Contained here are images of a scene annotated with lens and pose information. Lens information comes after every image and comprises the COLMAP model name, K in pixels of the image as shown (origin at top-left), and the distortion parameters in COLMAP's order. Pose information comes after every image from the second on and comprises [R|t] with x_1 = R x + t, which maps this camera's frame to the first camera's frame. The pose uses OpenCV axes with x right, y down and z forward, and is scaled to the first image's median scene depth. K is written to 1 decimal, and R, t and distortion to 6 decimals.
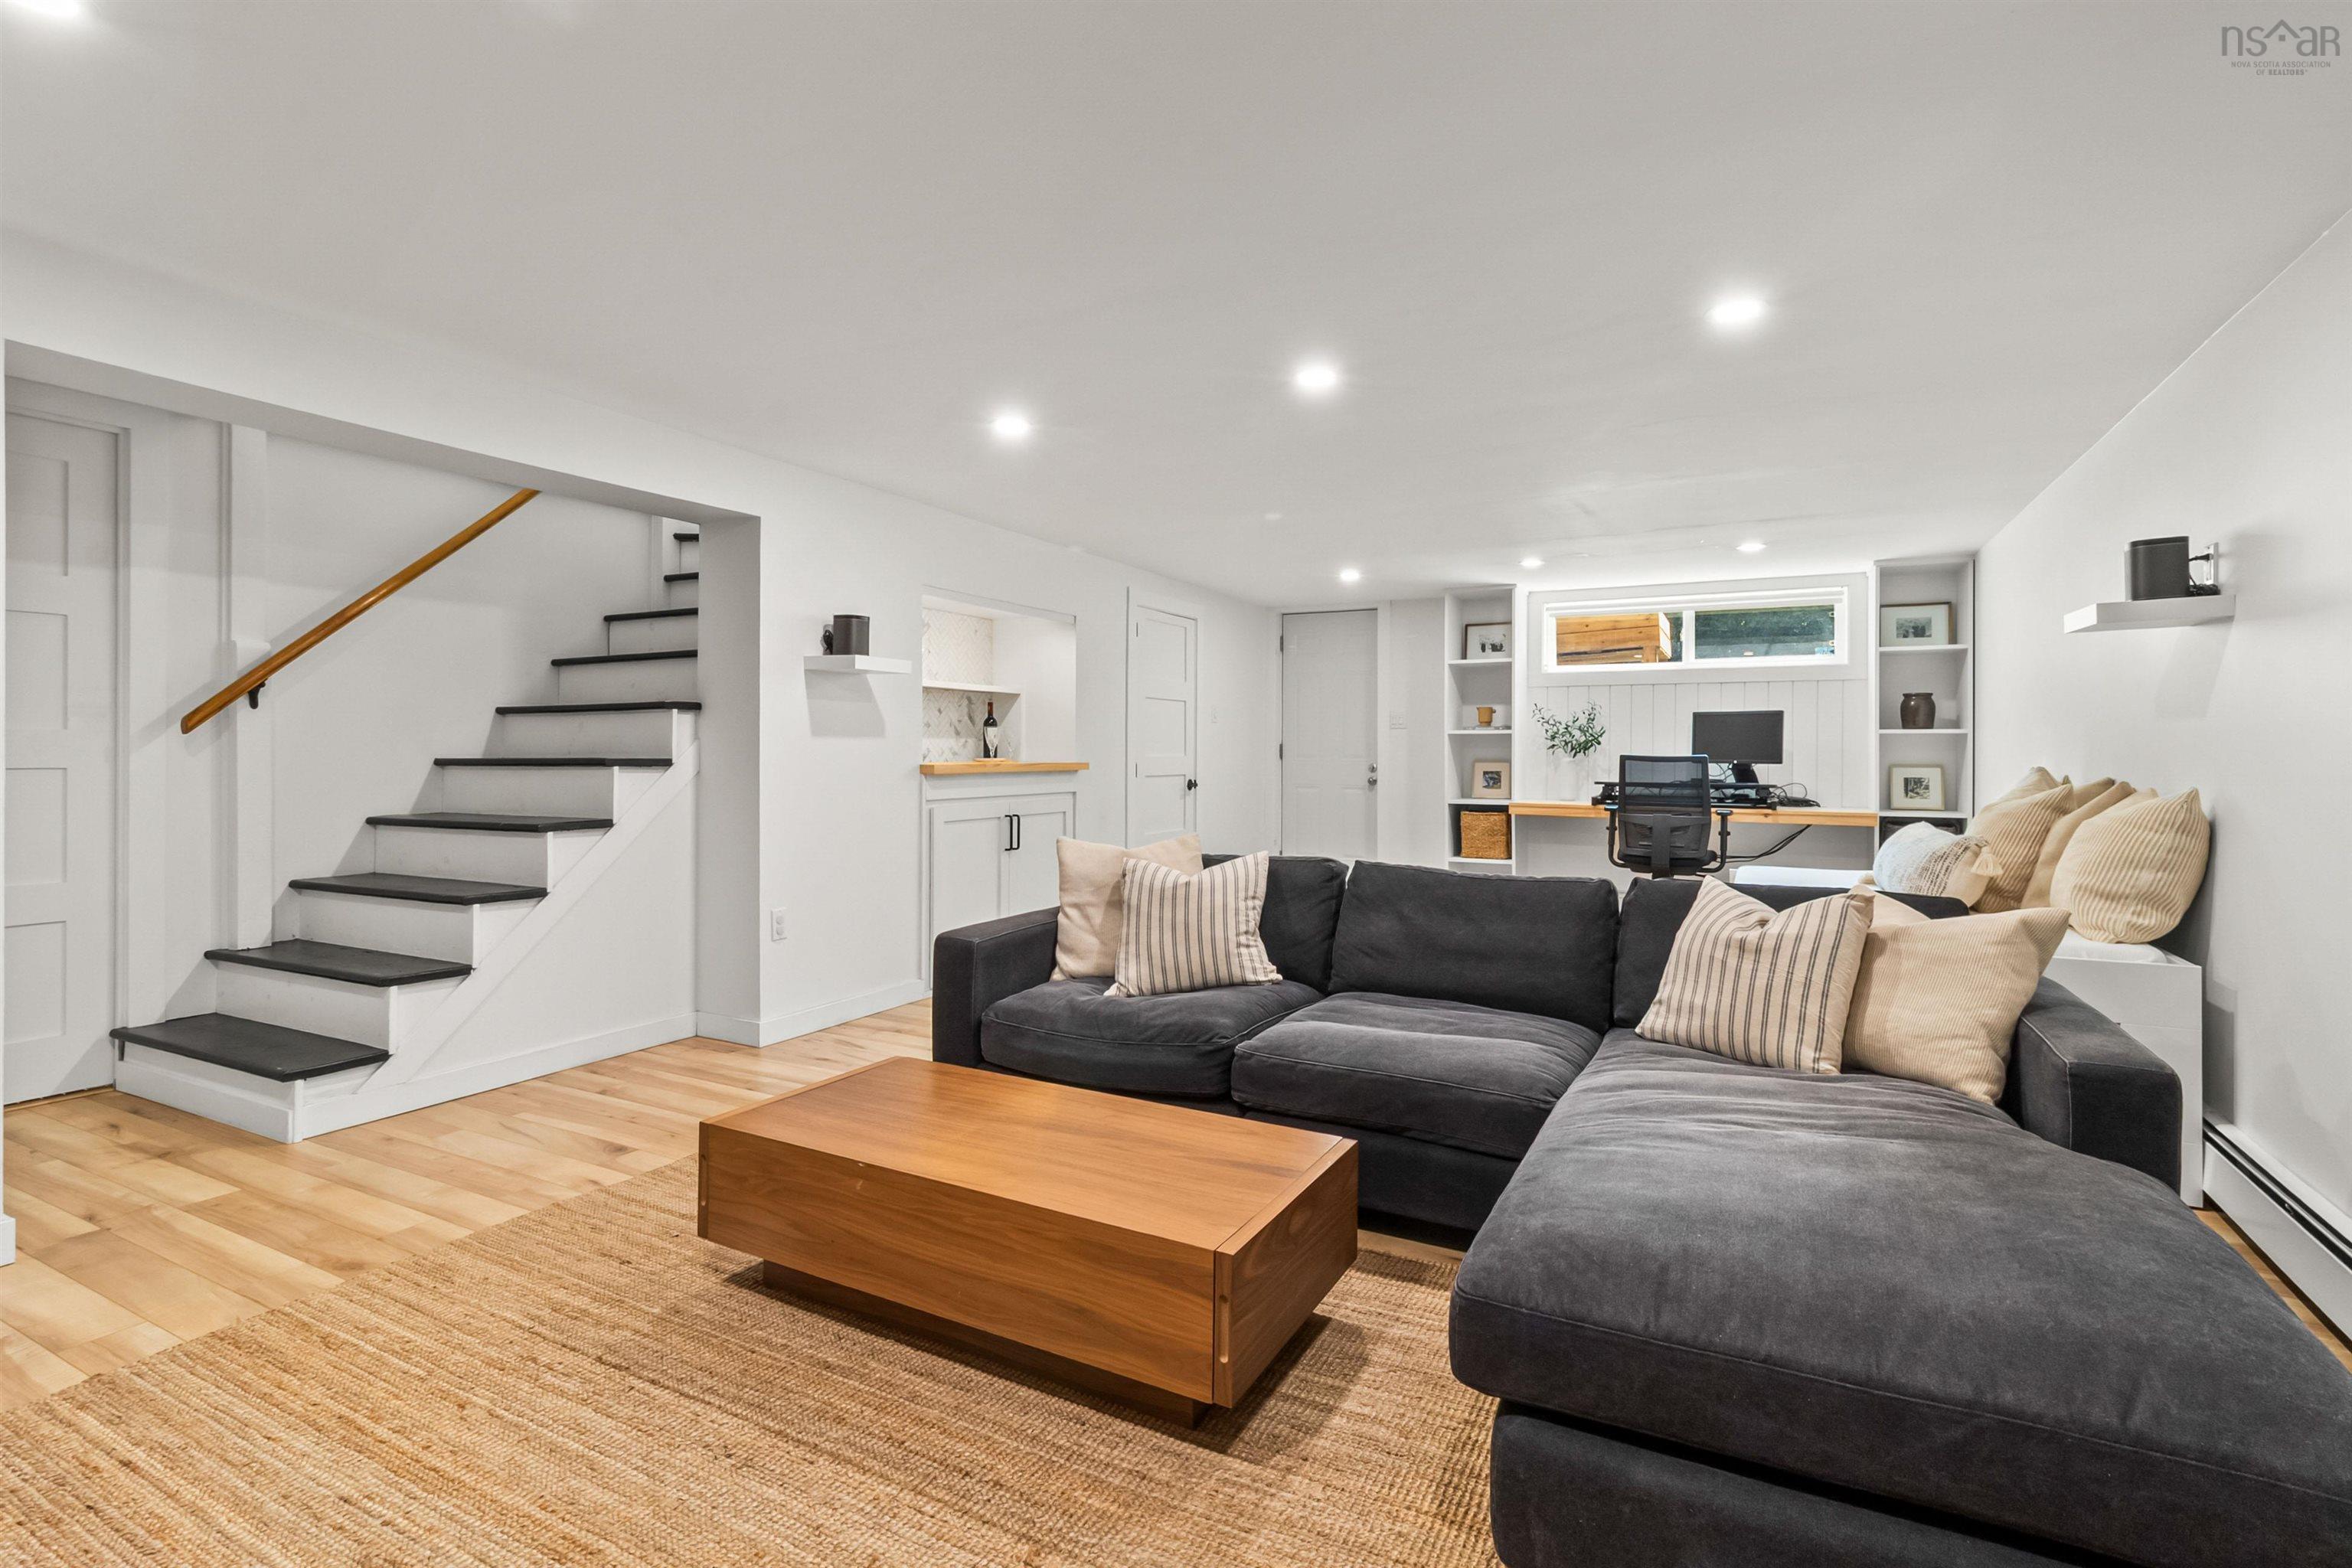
lens RADIAL K [[1089.0, 0, 1173.4], [0, 1089.0, 772.4], [0, 0, 1]] dist [-0.001129, 0.001515]
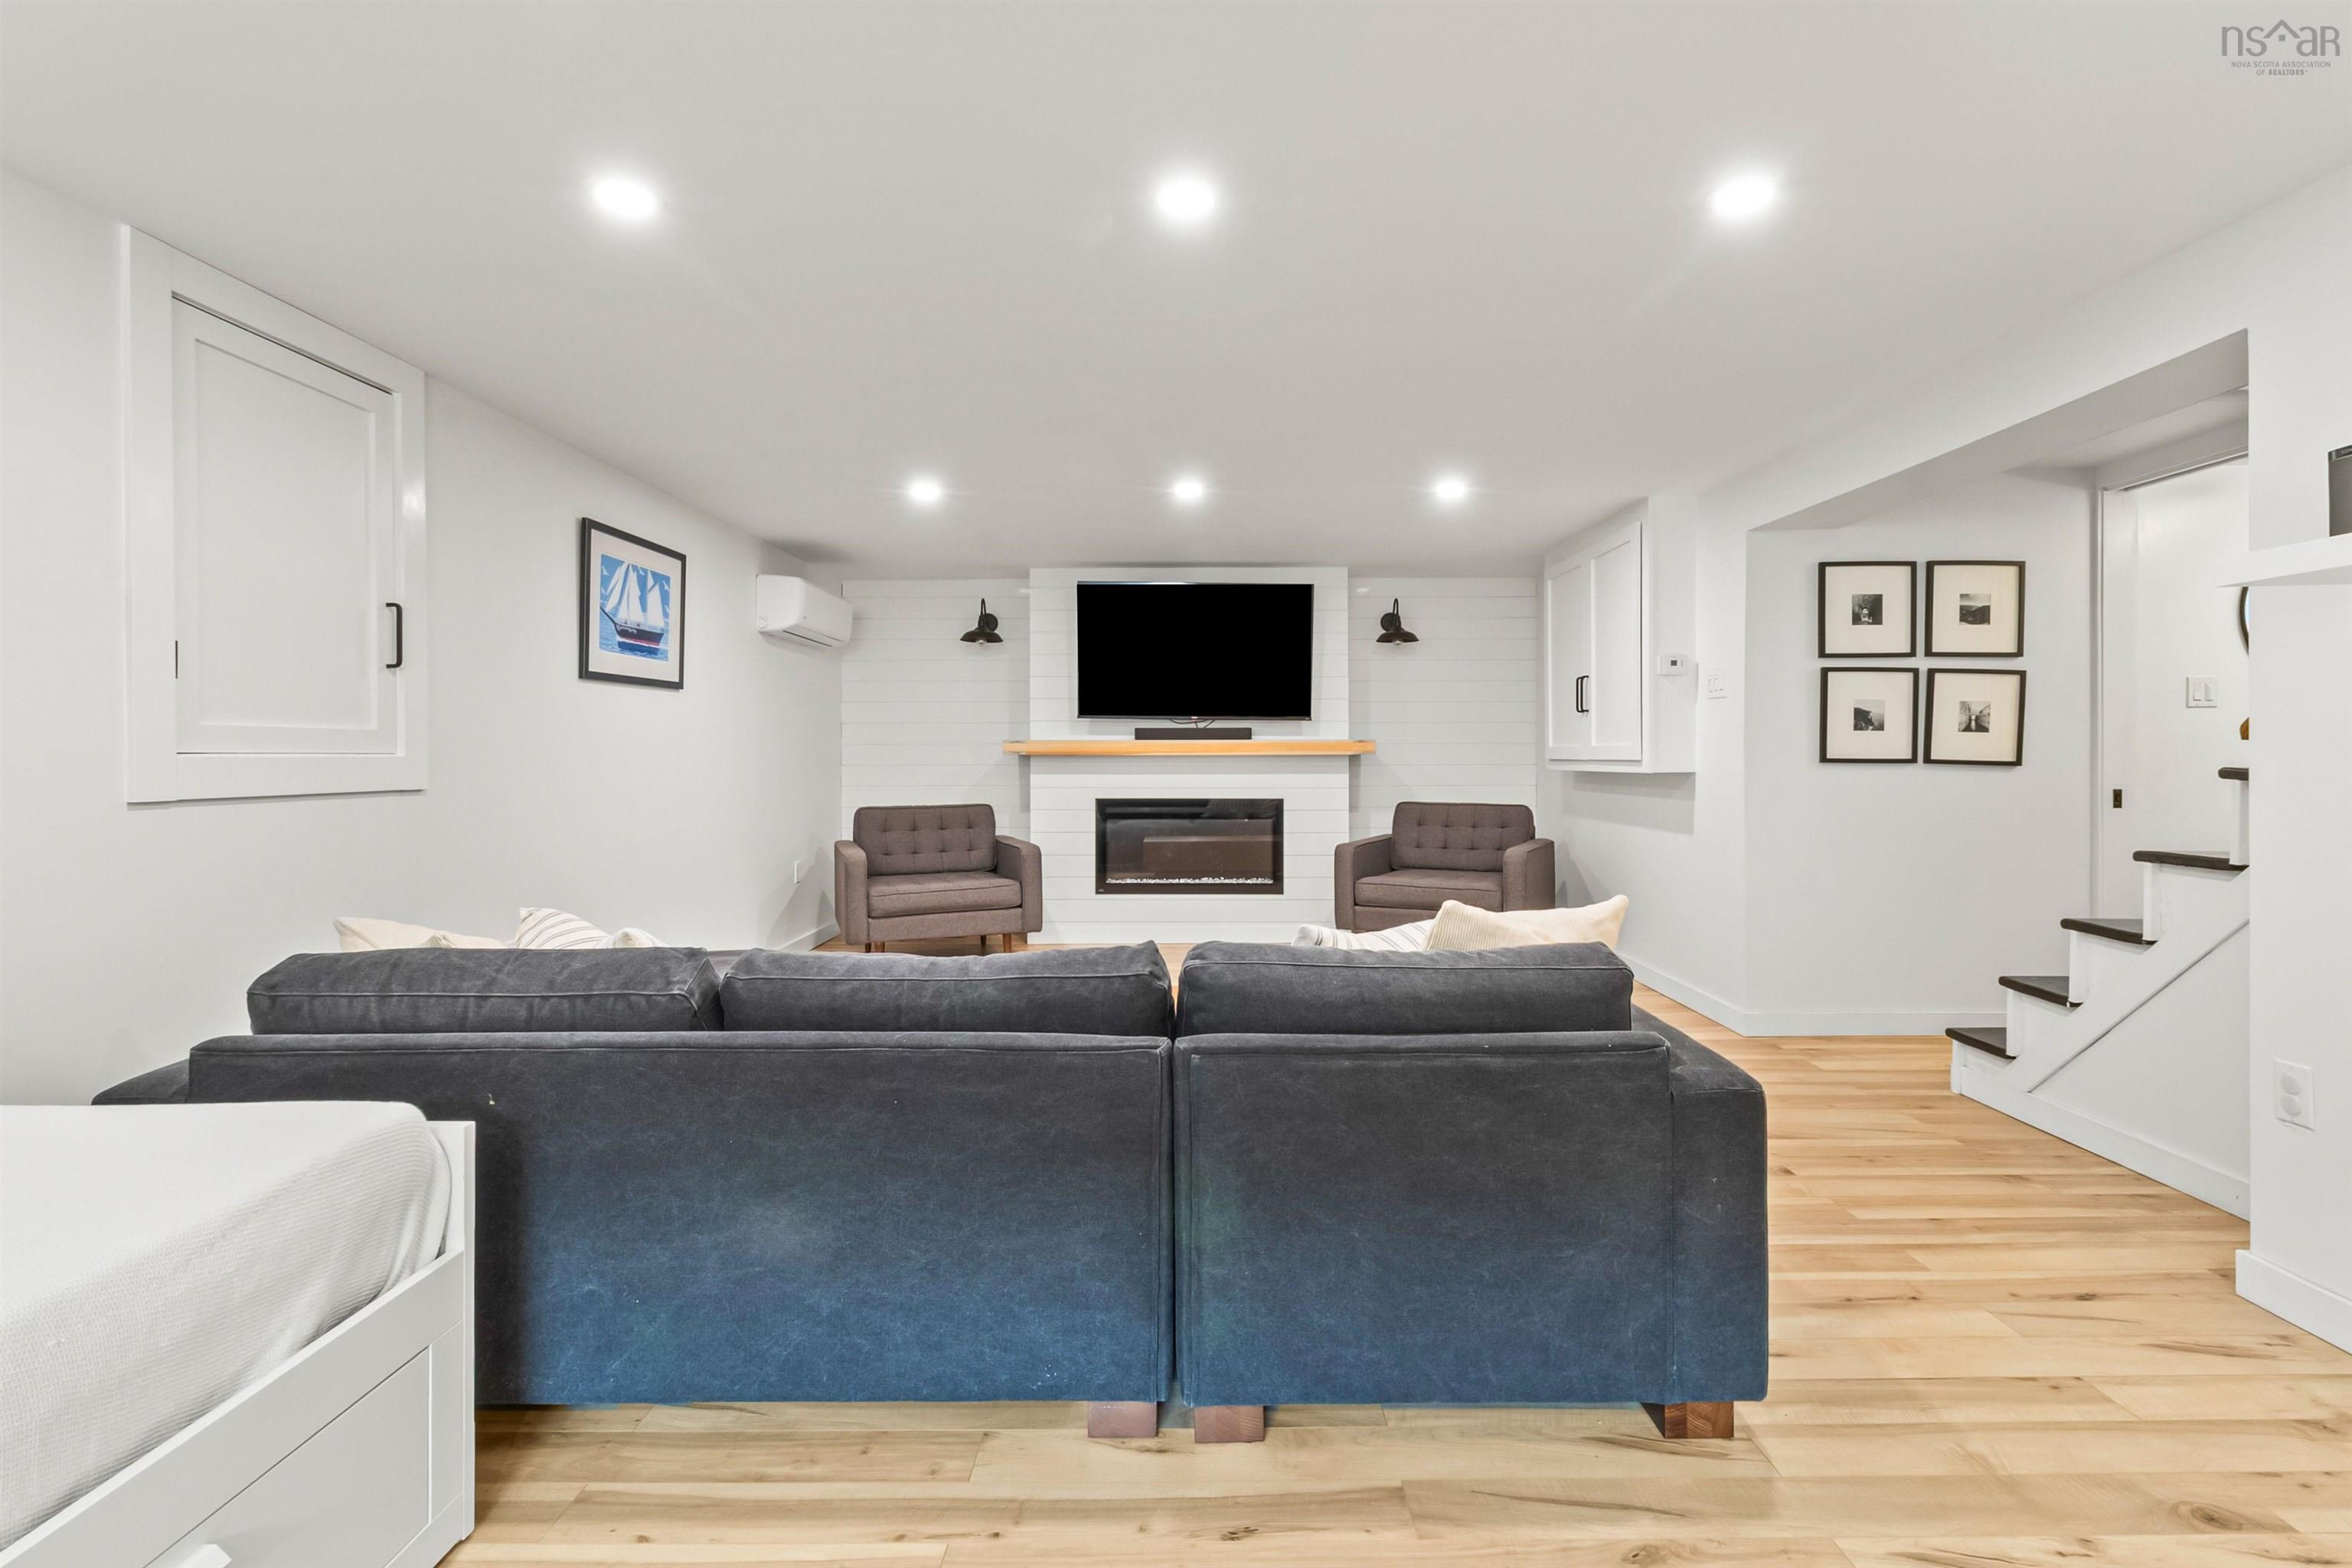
lens RADIAL K [[1089.0, 0, 1192.4], [0, 1089.0, 765.4], [0, 0, 1]] dist [-0.001129, 0.001515]
pose [[-0.883833, 0.002626, -0.467795, 0.202907], [-0.009771, 0.999663, 0.024071, -0.013699], [0.467701, 0.025845, -0.883509, 0.721262]]
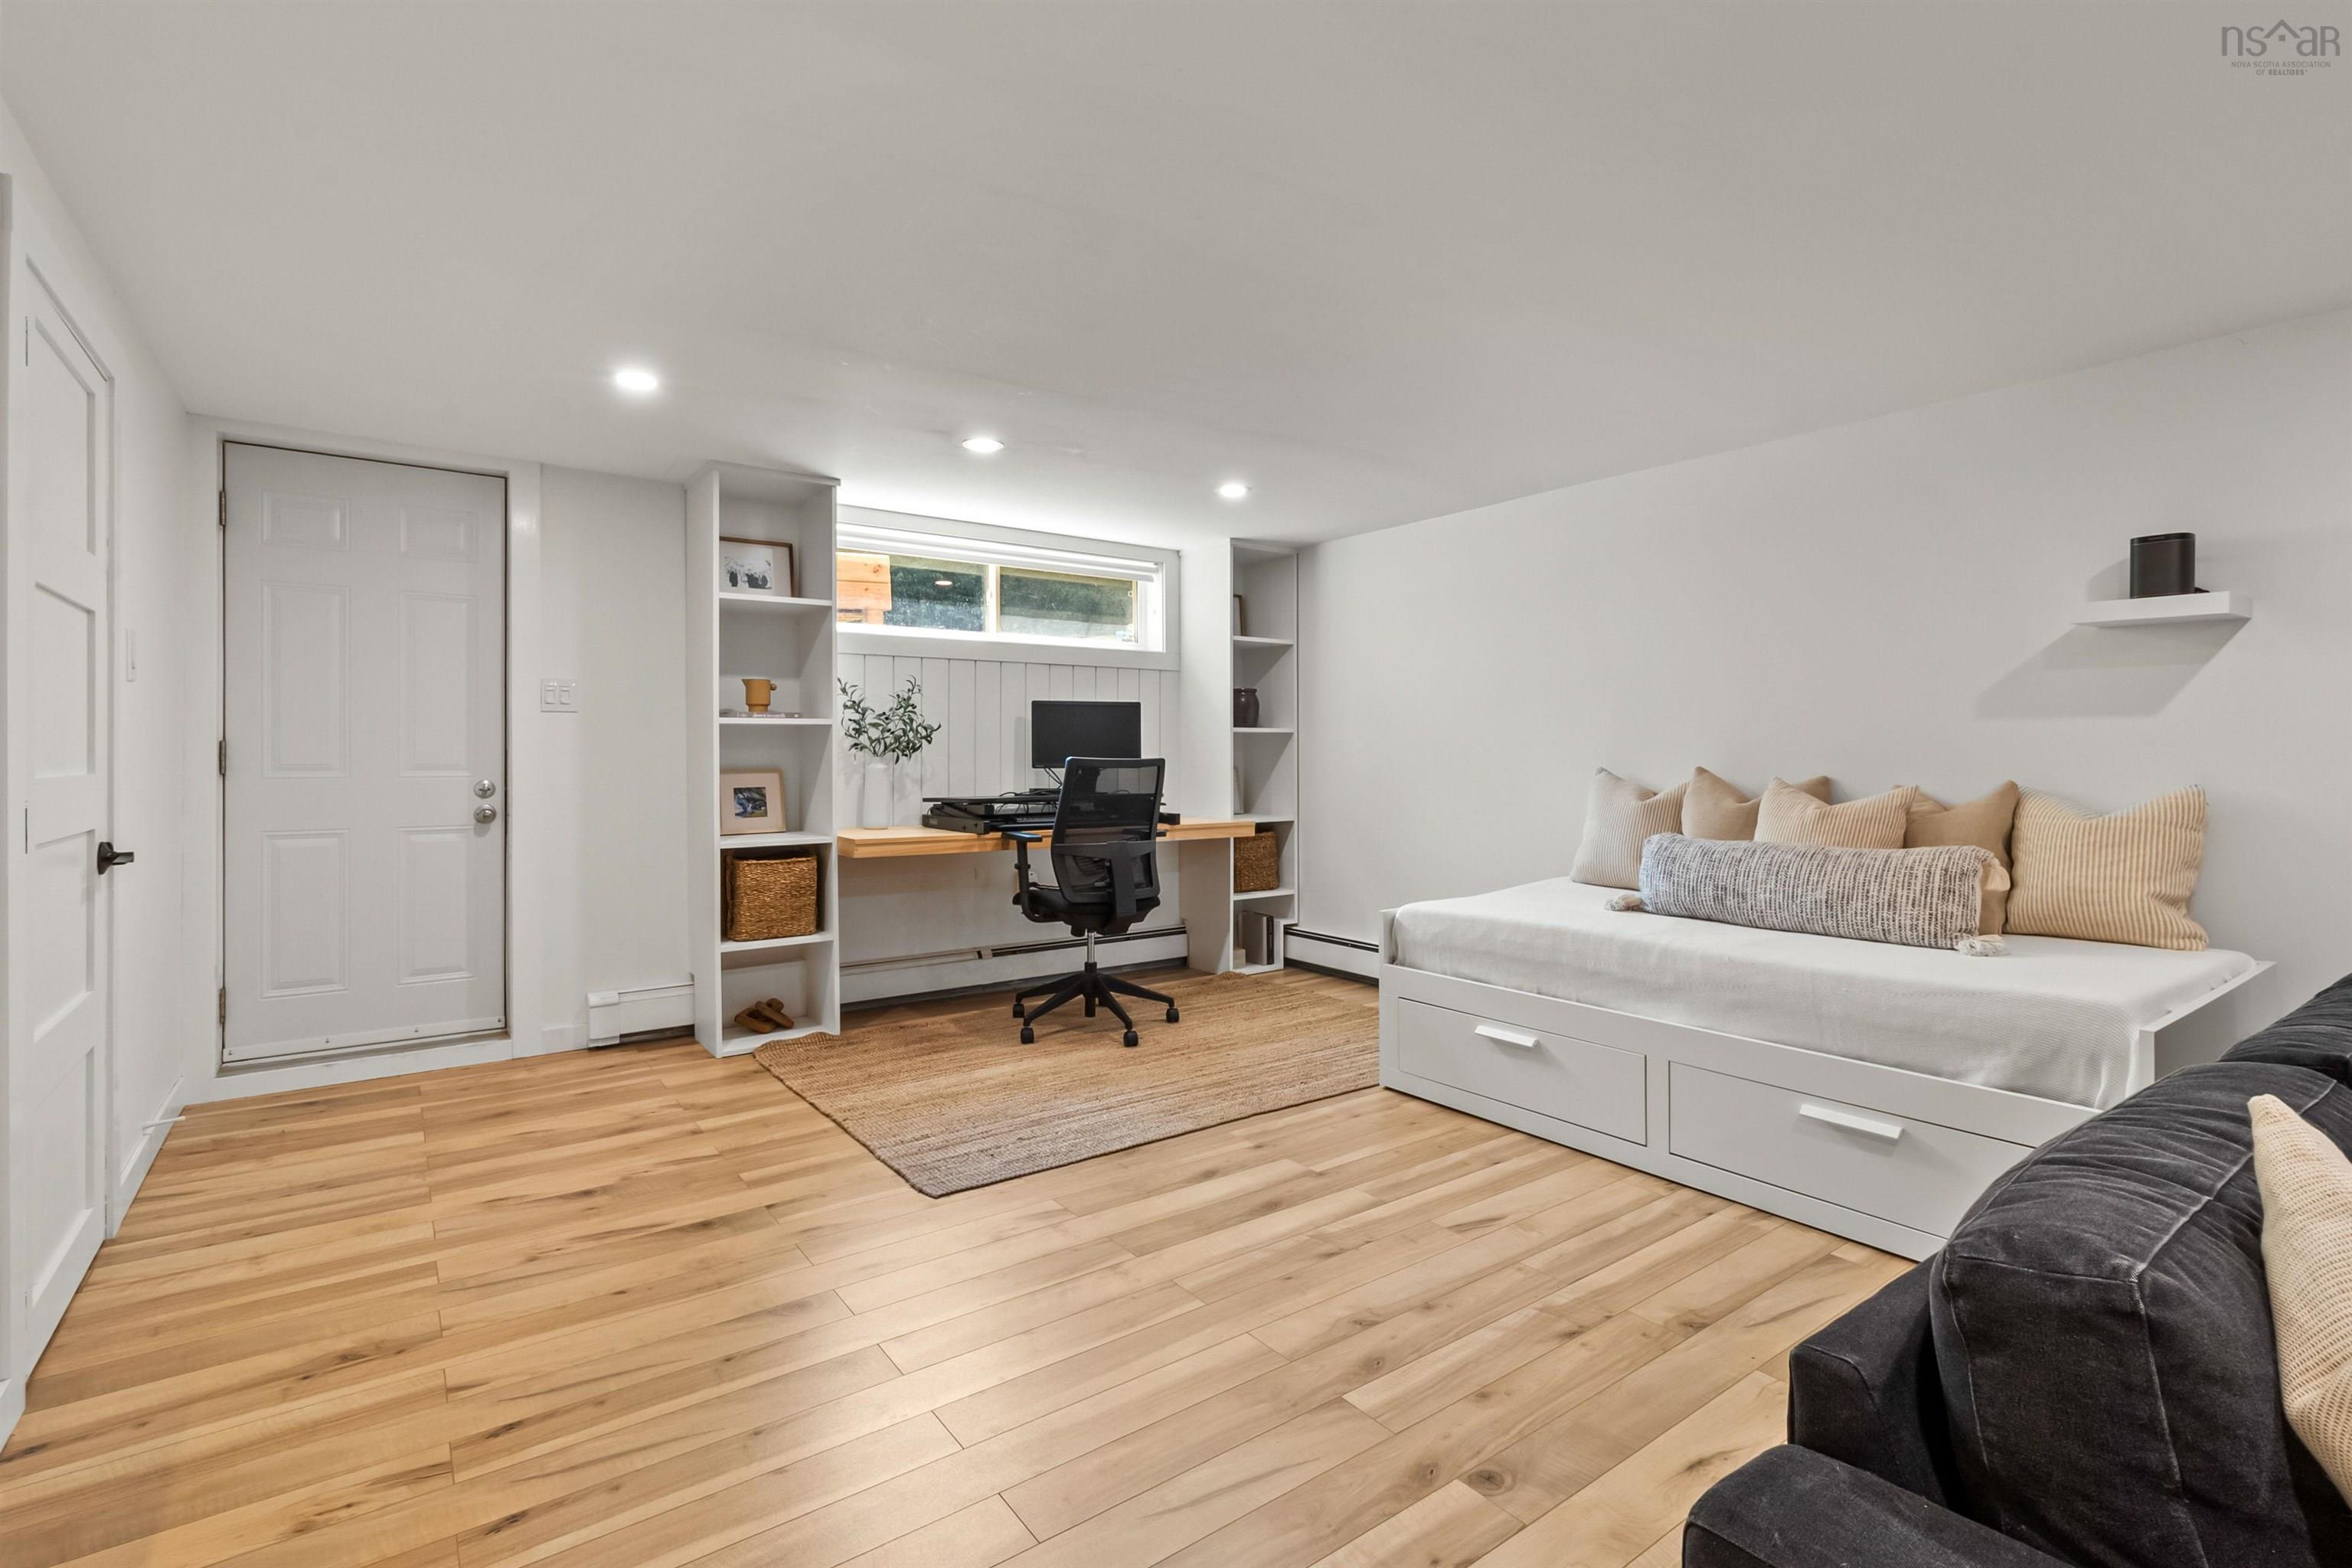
lens RADIAL K [[1089.0, 0, 1195.1], [0, 1089.0, 774.0], [0, 0, 1]] dist [-0.001129, 0.001515]
pose [[0.432651, -0.022393, 0.901283, -0.150652], [0.021430, 0.999664, 0.014551, -0.012892], [-0.901307, 0.013019, 0.432986, 0.559934]]
